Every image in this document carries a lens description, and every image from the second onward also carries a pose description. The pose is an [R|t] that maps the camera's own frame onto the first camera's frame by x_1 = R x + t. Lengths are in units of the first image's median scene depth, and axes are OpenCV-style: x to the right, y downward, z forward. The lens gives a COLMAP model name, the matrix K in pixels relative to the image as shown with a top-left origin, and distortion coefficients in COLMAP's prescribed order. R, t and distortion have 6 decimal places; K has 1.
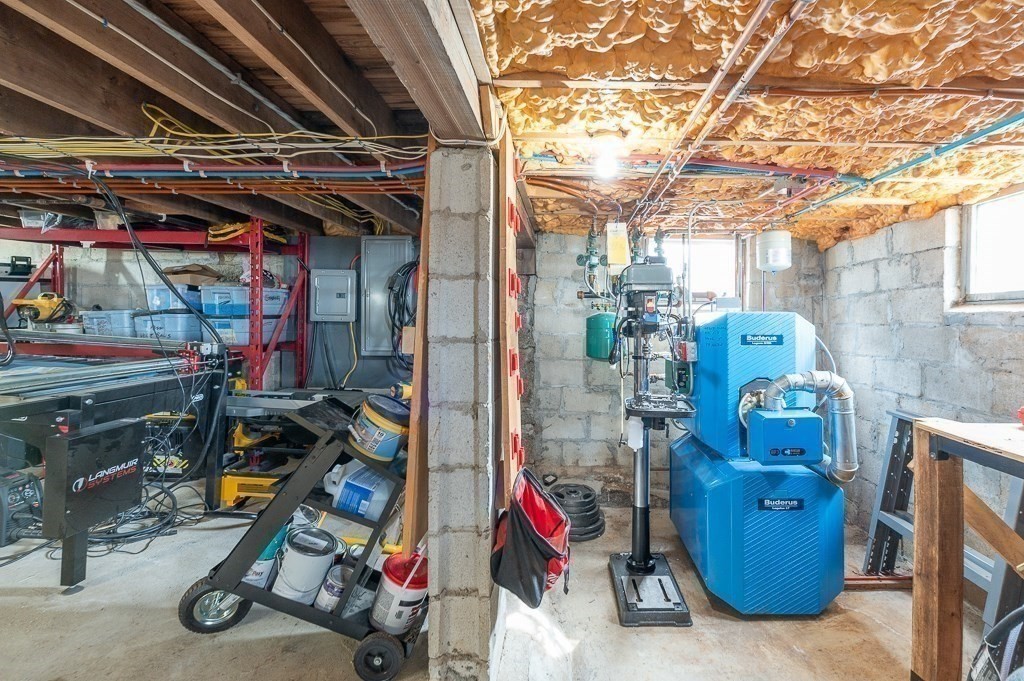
lens RADIAL K [[441.6, 0, 513.6], [0, 441.6, 337.0], [0, 0, 1]] dist [0.009229, -0.000383]
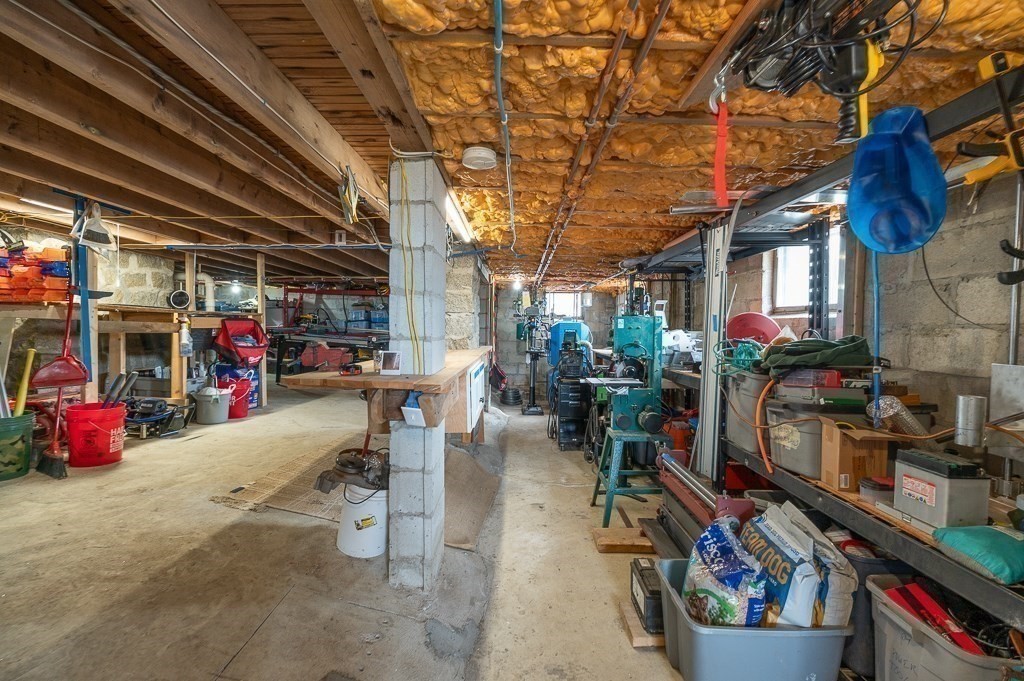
lens RADIAL K [[441.6, 0, 513.6], [0, 441.6, 337.0], [0, 0, 1]] dist [0.009229, -0.000383]
pose [[0.994155, 0.000586, 0.107964, -0.119707], [-0.000132, 0.999991, -0.004207, 0.043646], [-0.107966, 0.004168, 0.994146, -1.452121]]
